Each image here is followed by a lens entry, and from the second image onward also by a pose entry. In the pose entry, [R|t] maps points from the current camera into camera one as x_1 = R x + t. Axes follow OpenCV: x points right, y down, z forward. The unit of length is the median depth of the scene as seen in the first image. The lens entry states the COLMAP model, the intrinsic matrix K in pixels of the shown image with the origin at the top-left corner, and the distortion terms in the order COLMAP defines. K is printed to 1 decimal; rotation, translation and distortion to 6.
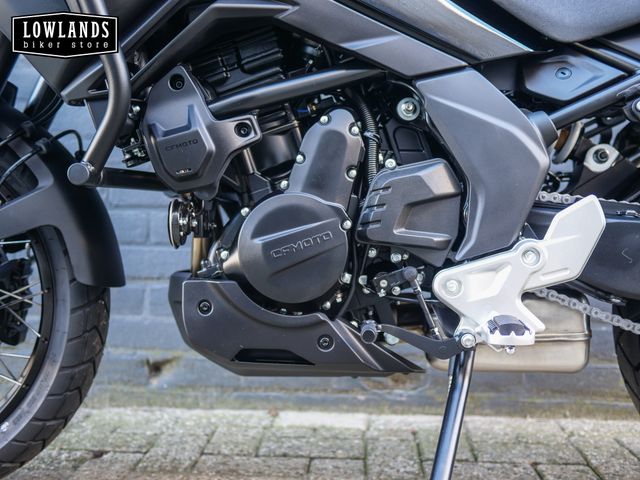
lens RADIAL K [[736.4, 0, 320.0], [0, 736.4, 240.0], [0, 0, 1]] dist [-0.000884, 0.016930]
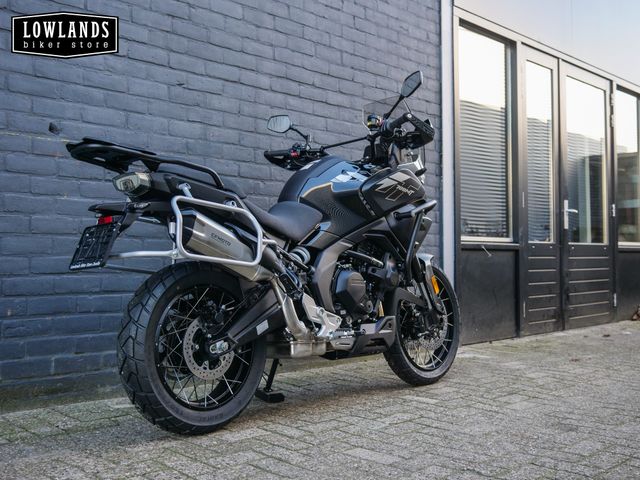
lens RADIAL K [[734.6, 0, 319.0], [0, 734.6, 232.0], [0, 0, 1]] dist [-0.003588, 0.022617]
pose [[0.656691, 0.018410, 0.753935, -1.771882], [0.005370, 0.999563, -0.029085, -0.173730], [-0.754141, 0.023148, 0.656304, -0.774296]]
